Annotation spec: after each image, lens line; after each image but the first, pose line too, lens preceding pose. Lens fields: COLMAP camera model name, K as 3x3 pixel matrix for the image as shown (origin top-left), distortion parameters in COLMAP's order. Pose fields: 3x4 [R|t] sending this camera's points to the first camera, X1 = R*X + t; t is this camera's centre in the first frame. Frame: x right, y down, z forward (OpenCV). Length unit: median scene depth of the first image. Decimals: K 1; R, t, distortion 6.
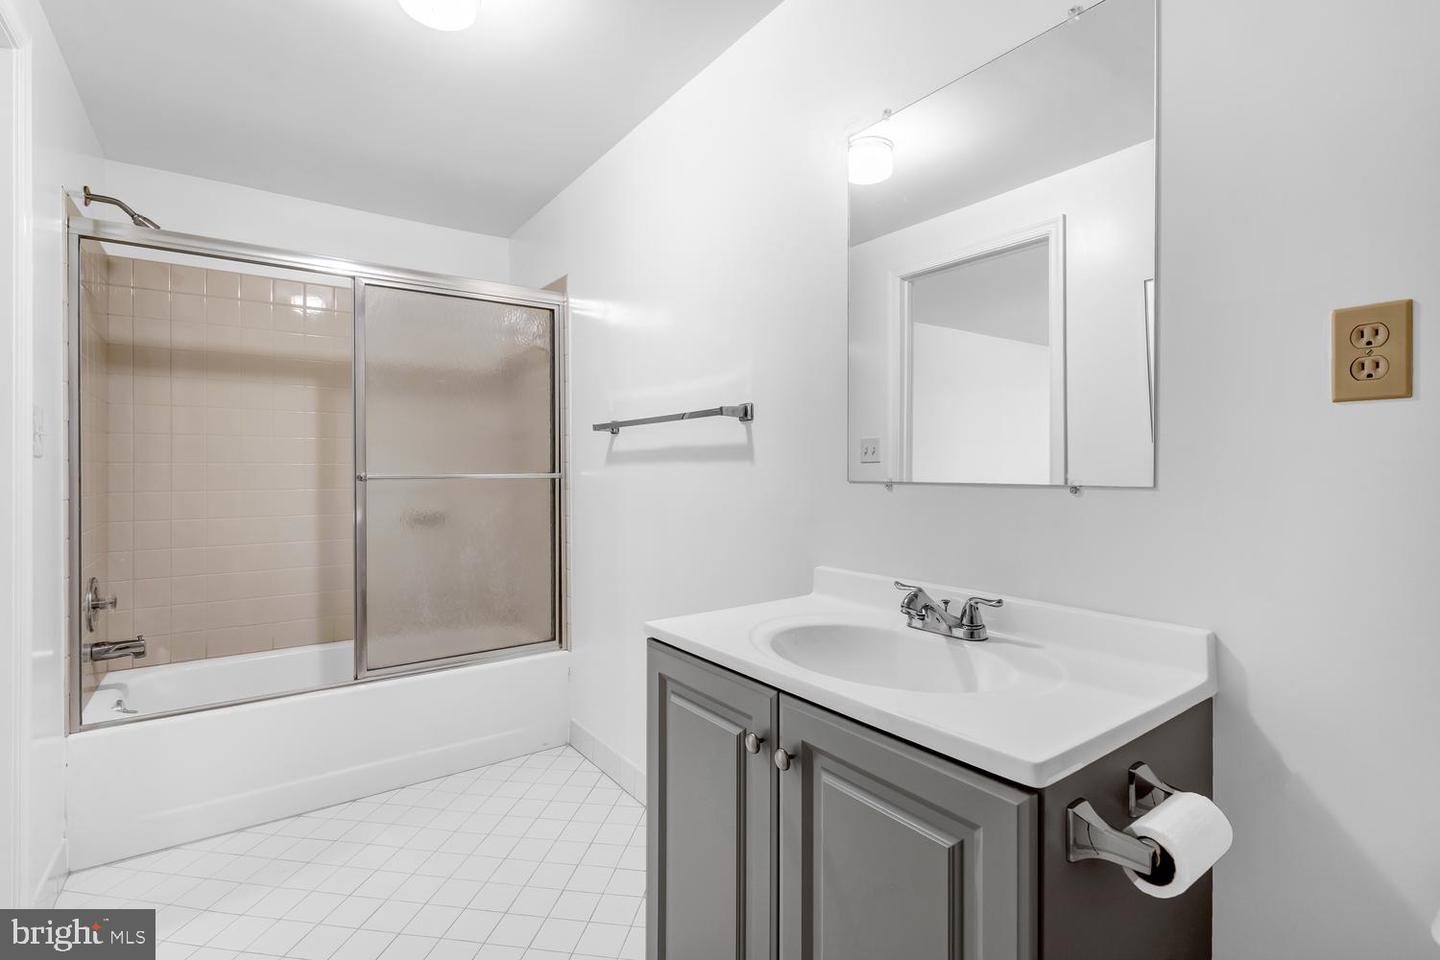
lens RADIAL K [[663.7, 0, 723.5], [0, 663.7, 471.5], [0, 0, 1]] dist [-0.000076, 0.000871]
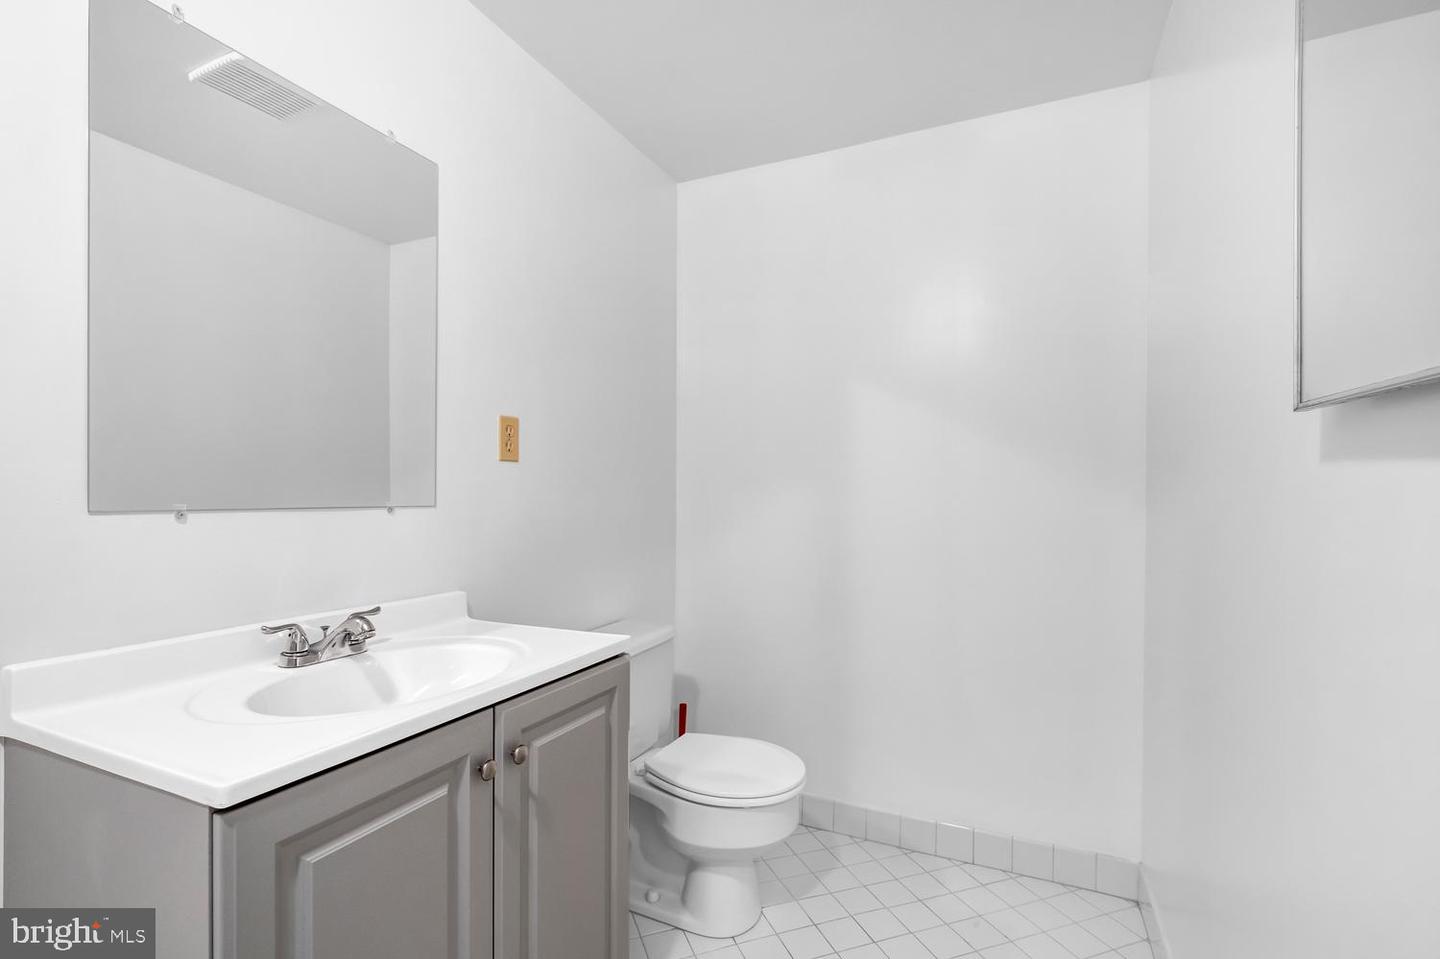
lens RADIAL K [[663.7, 0, 724.0], [0, 663.7, 490.6], [0, 0, 1]] dist [-0.000076, 0.000871]
pose [[-0.478029, 0.008690, 0.878301, -0.879778], [0.003137, 0.999962, -0.008187, 0.002830], [-0.878338, -0.001159, -0.478038, 1.032101]]
